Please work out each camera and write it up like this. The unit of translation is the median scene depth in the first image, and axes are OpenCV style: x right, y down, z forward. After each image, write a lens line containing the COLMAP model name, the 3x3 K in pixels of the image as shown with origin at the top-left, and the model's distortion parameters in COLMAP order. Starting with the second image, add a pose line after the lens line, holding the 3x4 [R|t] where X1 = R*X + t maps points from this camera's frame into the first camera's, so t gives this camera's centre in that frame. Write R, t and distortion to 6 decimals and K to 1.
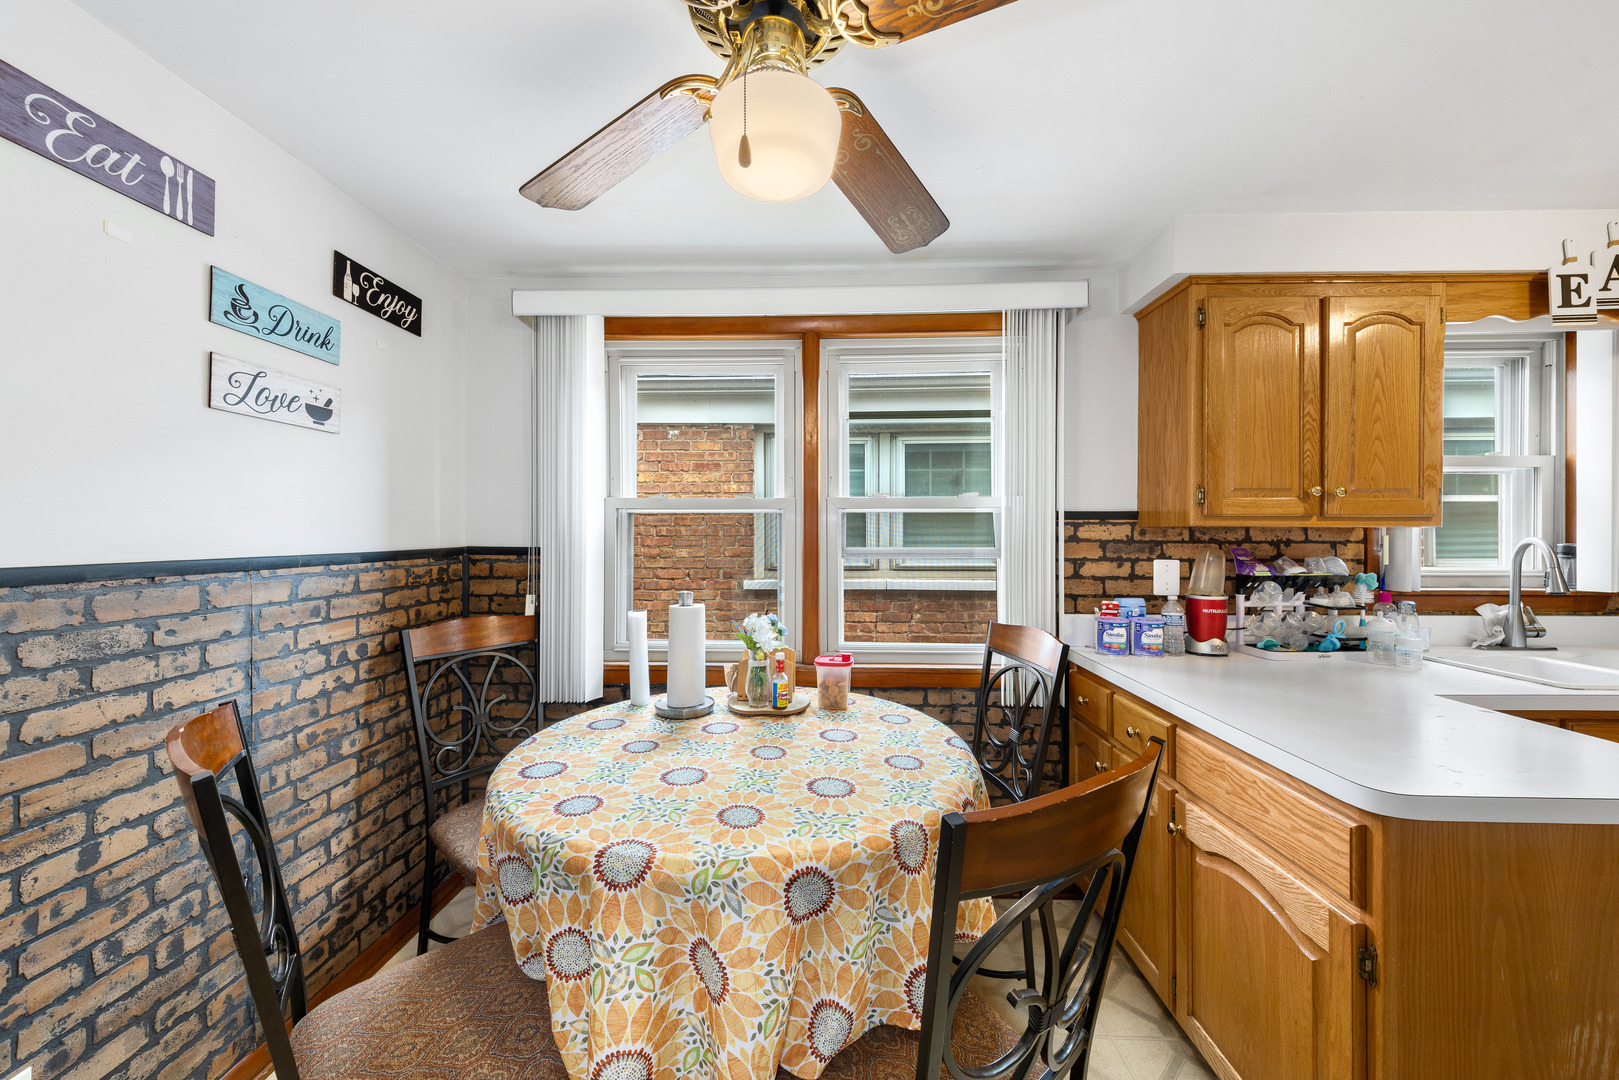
lens RADIAL K [[612.3, 0, 802.7], [0, 612.3, 530.6], [0, 0, 1]] dist [-0.001145, -0.000093]
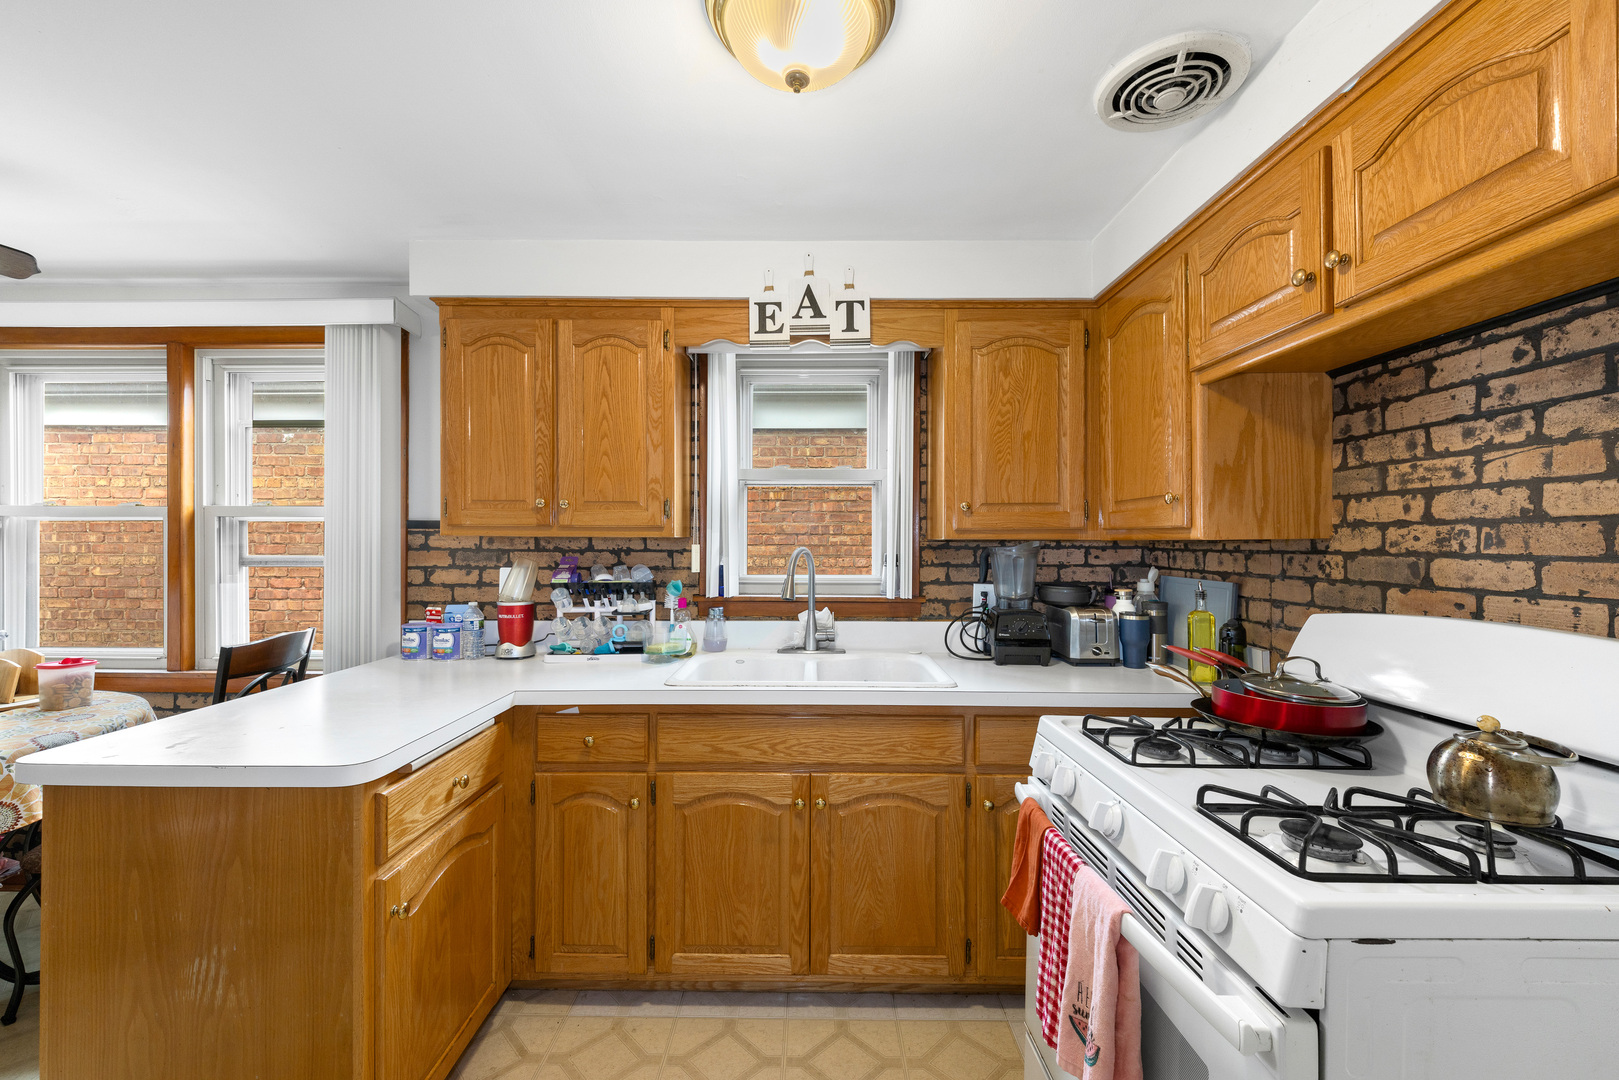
lens RADIAL K [[673.6, 0, 844.2], [0, 673.6, 539.1], [0, 0, 1]] dist [0.011580, -0.005269]
pose [[0.999648, 0.002342, 0.026439, 1.207977], [-0.002414, 0.999994, 0.002665, -0.005401], [-0.026432, -0.002728, 0.999647, -0.169437]]
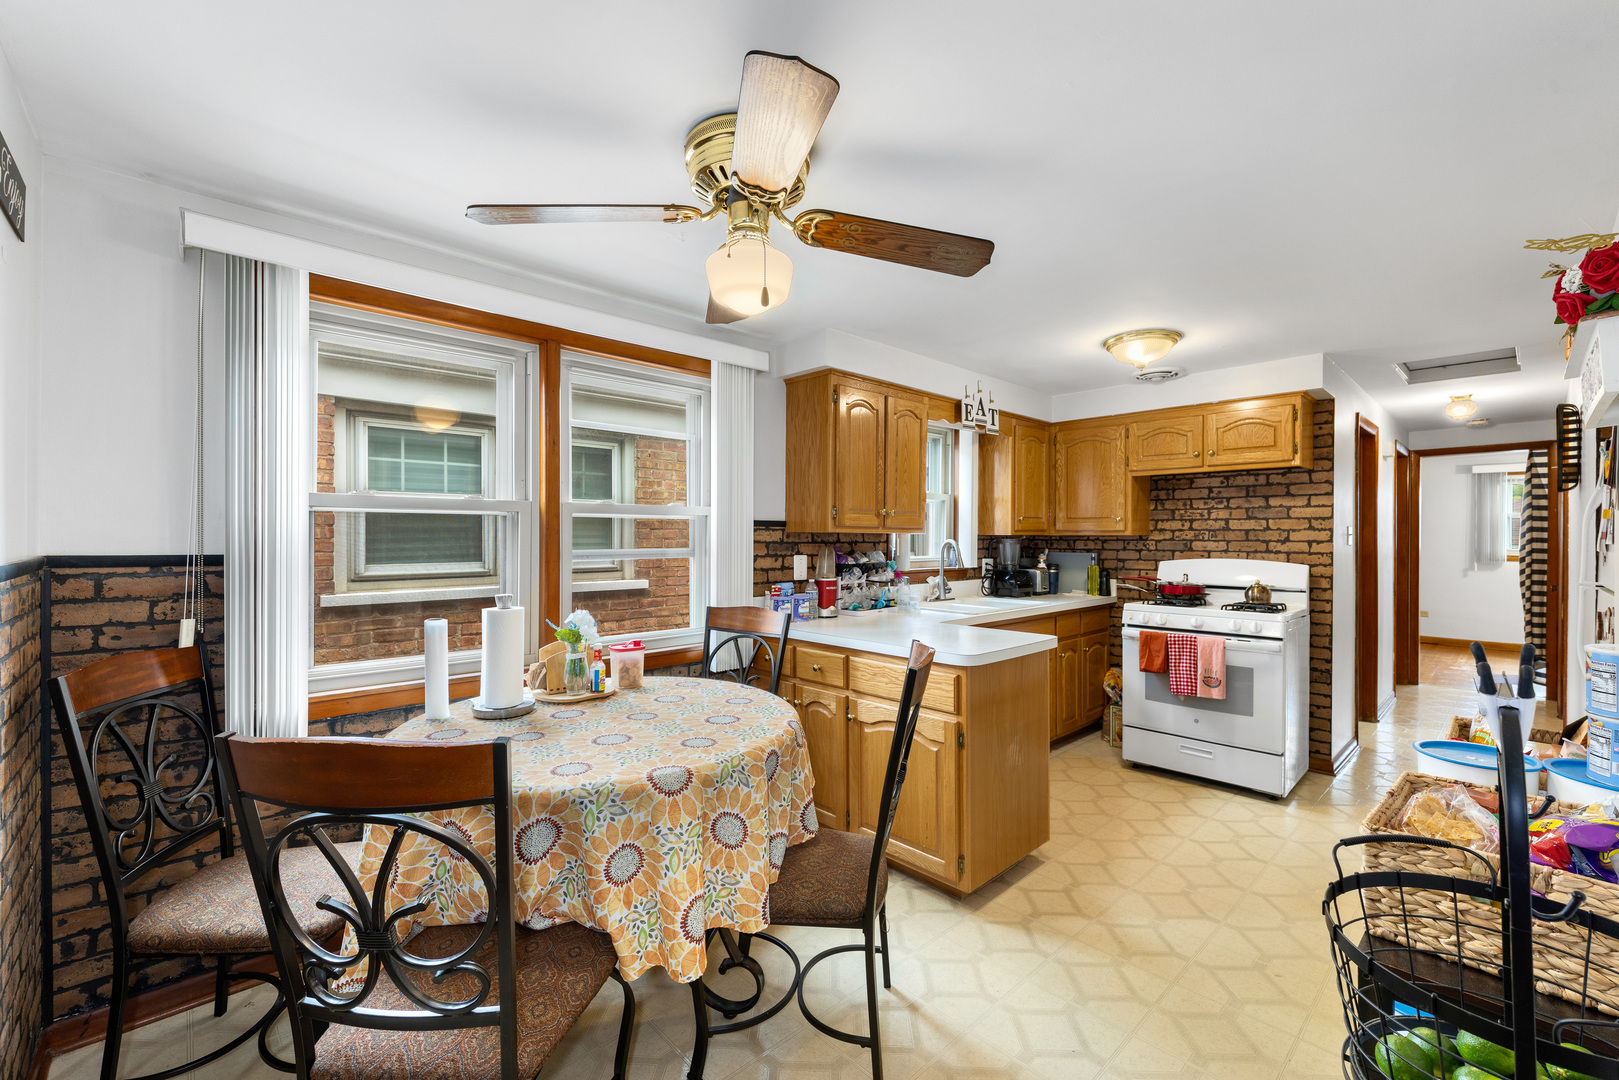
lens RADIAL K [[683.4, 0, 819.0], [0, 683.4, 538.0], [0, 0, 1]] dist [0.002065, -0.000296]
pose [[0.690593, -0.001057, 0.723243, -0.570444], [-0.006275, 0.999953, 0.007453, -0.005095], [-0.723217, -0.009685, 0.690553, -0.144640]]
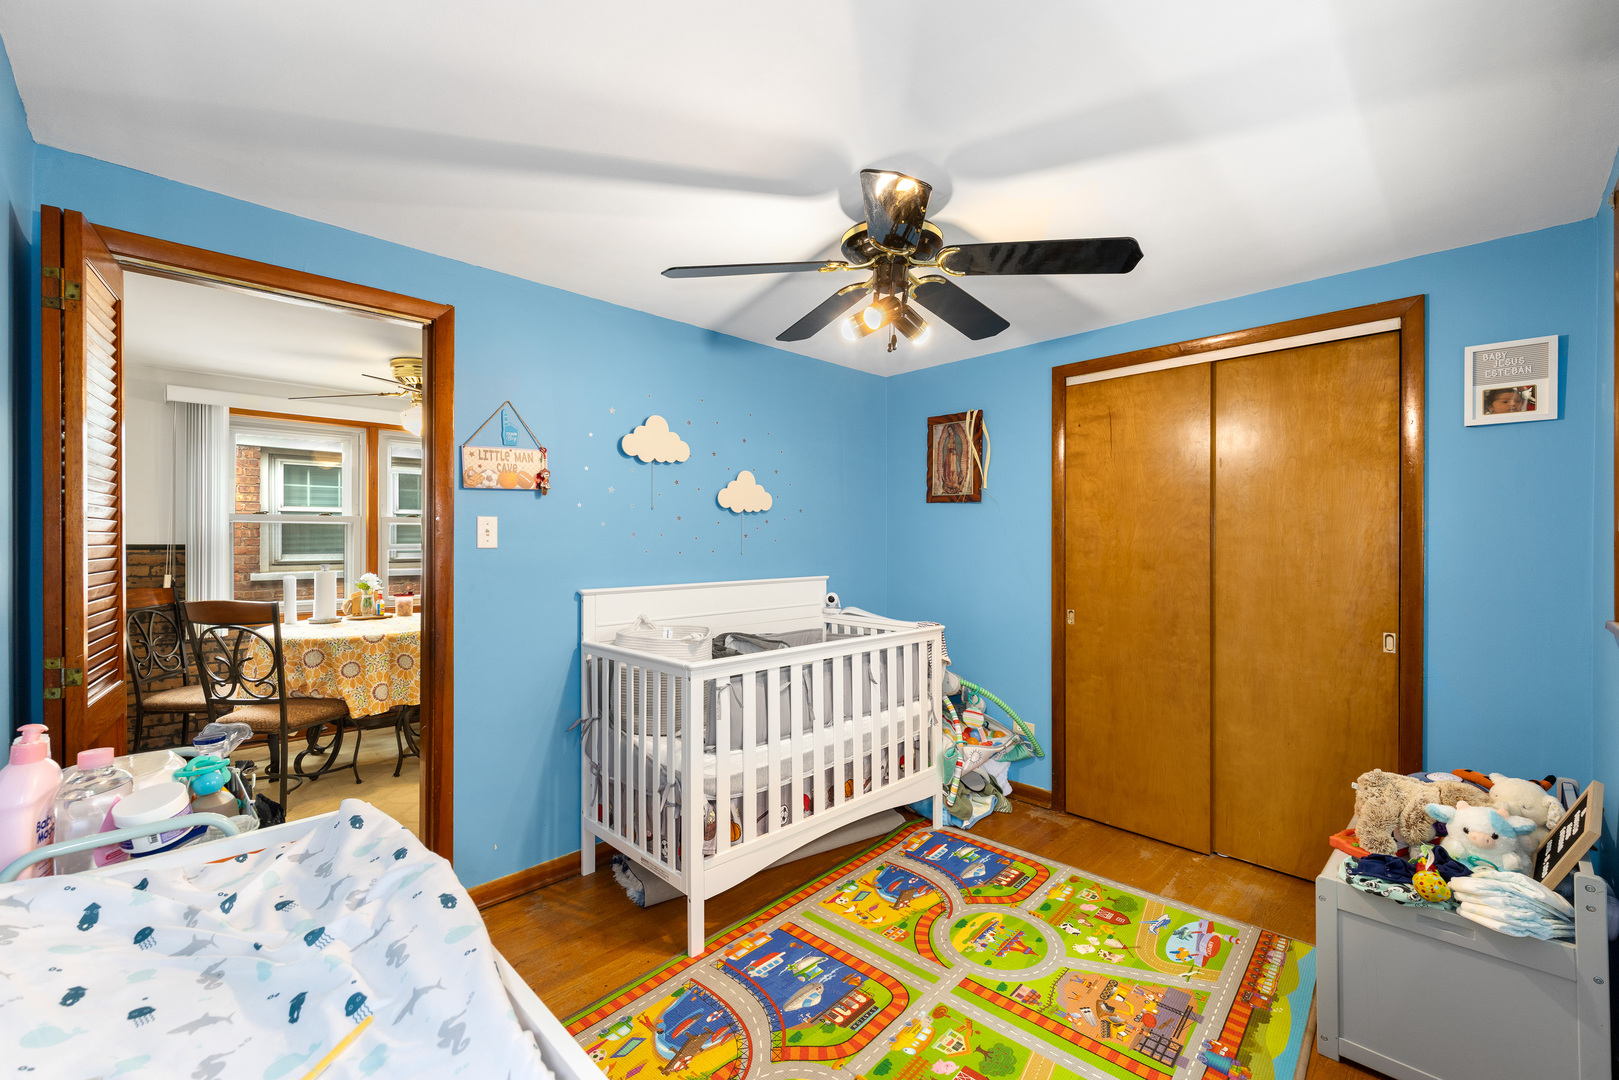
lens RADIAL K [[728.2, 0, 840.3], [0, 728.2, 543.7], [0, 0, 1]] dist [0.011584, -0.000206]
pose [[0.689321, -0.006423, 0.724428, -0.686111], [-0.006330, 0.999869, 0.014888, -0.015080], [-0.724428, -0.014848, 0.689190, -1.714204]]
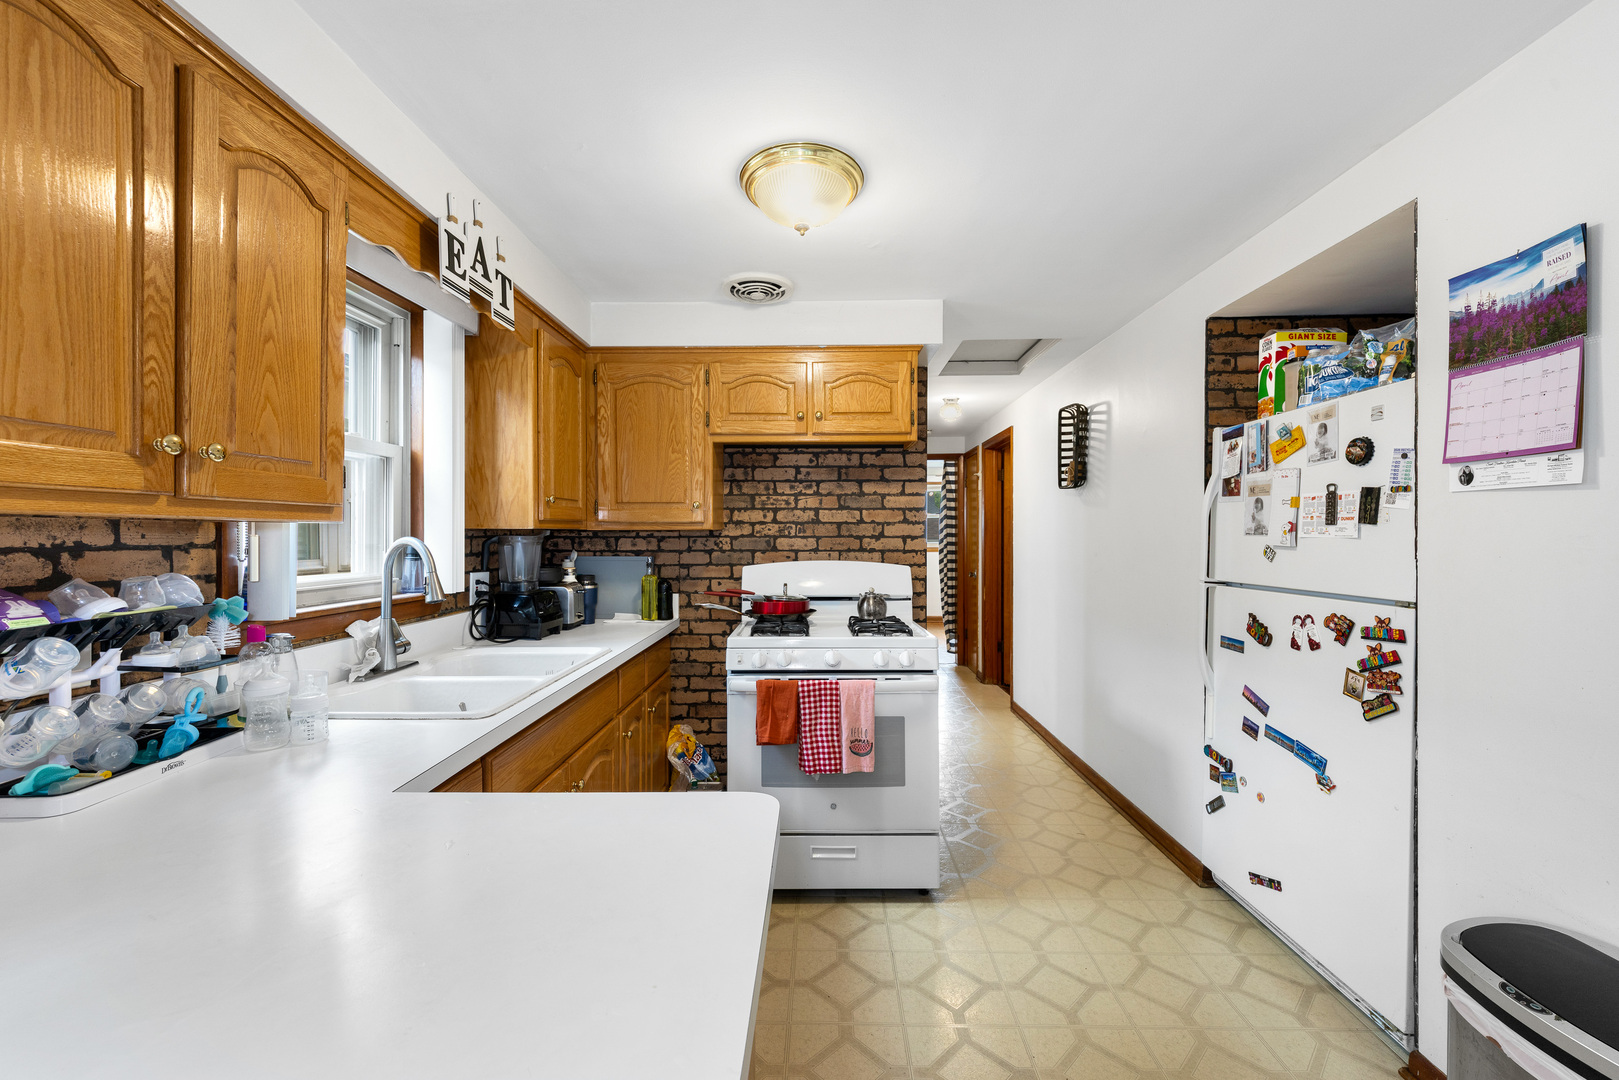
lens RADIAL K [[649.7, 0, 797.3], [0, 649.7, 537.6], [0, 0, 1]] dist [0.024663, -0.011016]
pose [[-0.000808, -0.005955, 0.999982, 0.279693], [-0.004748, 0.999971, 0.005951, 0.004064], [-0.999988, -0.004743, -0.000836, 0.449105]]
